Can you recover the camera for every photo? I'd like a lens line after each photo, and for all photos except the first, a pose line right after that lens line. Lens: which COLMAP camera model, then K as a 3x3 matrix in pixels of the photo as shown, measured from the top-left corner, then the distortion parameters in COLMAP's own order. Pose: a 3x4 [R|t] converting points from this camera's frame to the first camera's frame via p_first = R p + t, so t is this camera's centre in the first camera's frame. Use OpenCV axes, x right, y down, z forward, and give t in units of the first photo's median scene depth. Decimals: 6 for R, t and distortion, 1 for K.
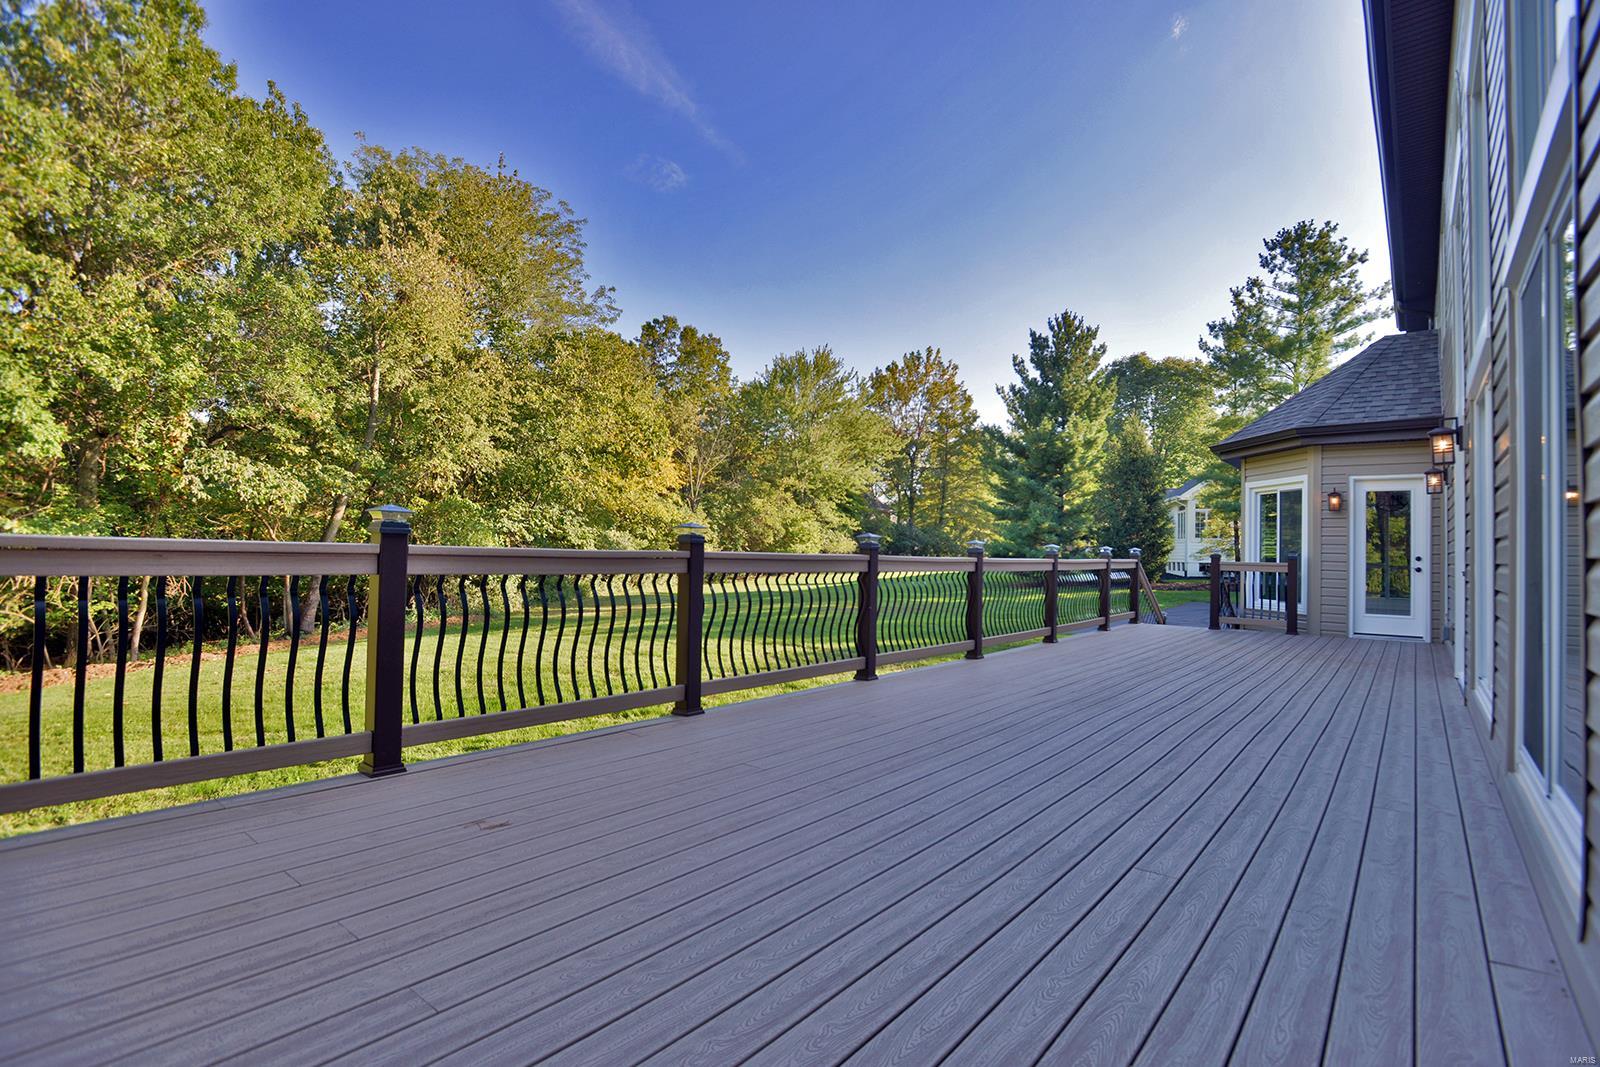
lens RADIAL K [[771.1, 0, 800.0], [0, 771.1, 533.5], [0, 0, 1]] dist [-0.017524, 0.000707]
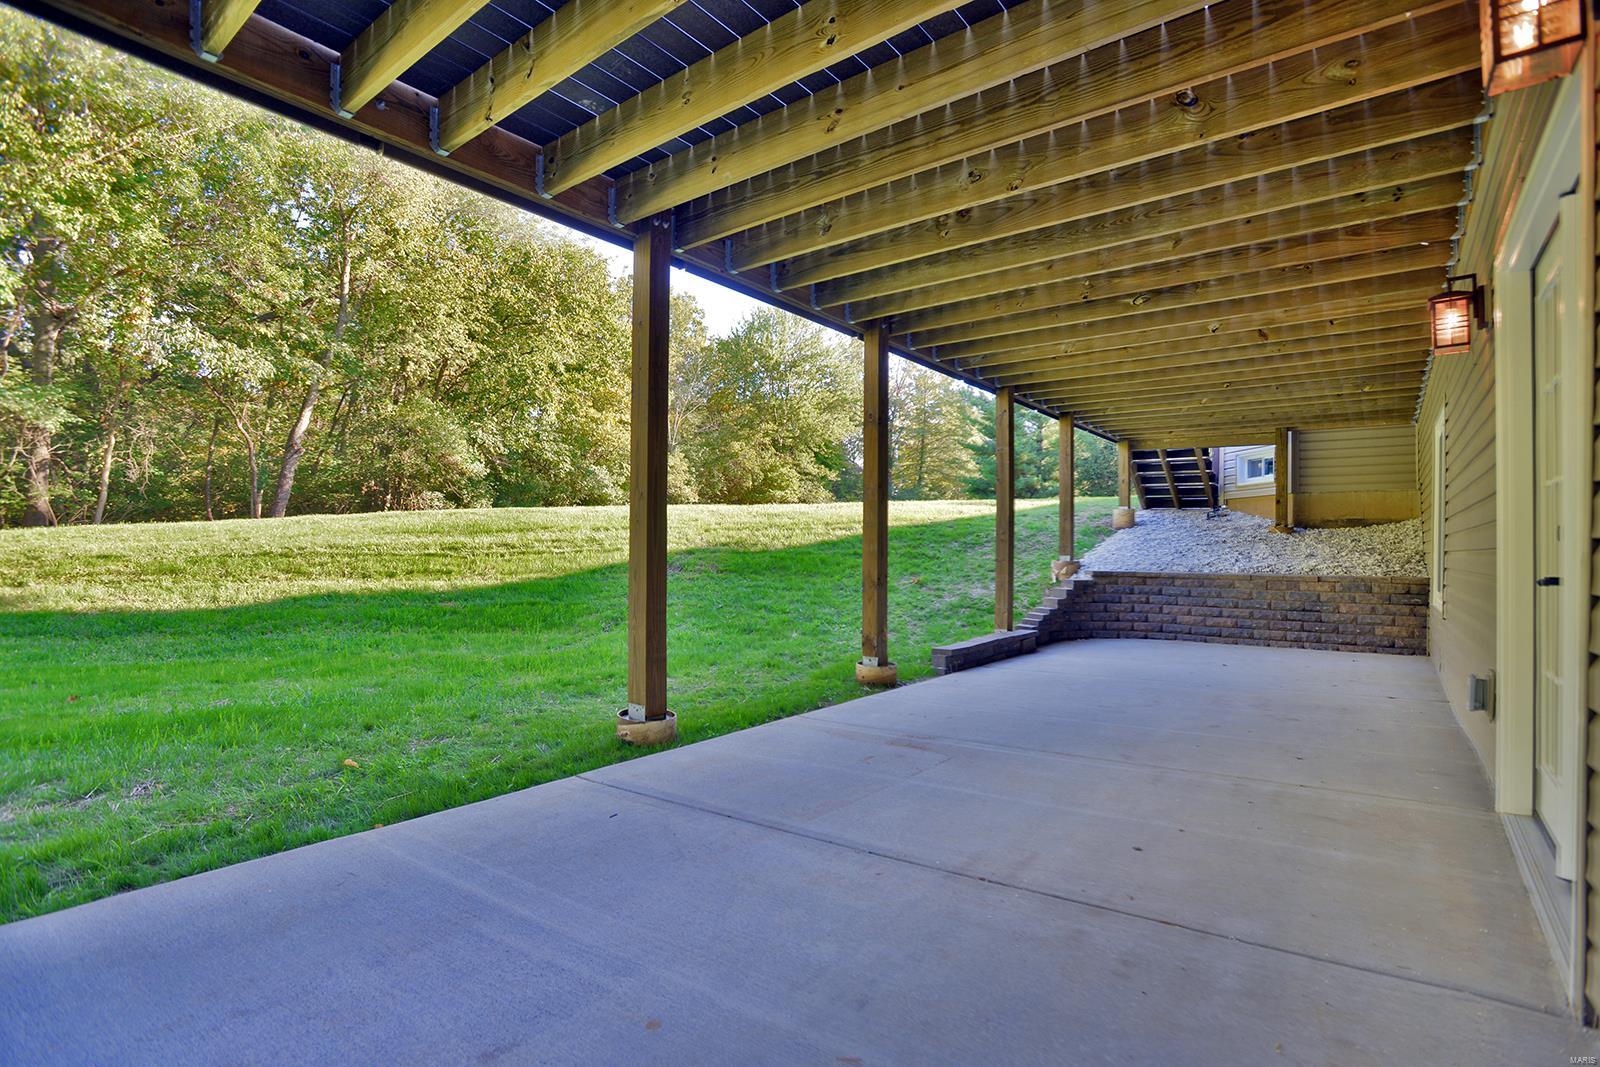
lens RADIAL K [[771.1, 0, 800.0], [0, 771.1, 533.5], [0, 0, 1]] dist [-0.017524, 0.000707]
pose [[0.999539, -0.001760, 0.030308, -0.006621], [0.001356, 0.999910, 0.013343, 0.122260], [-0.030329, -0.013296, 0.999452, 0.007828]]
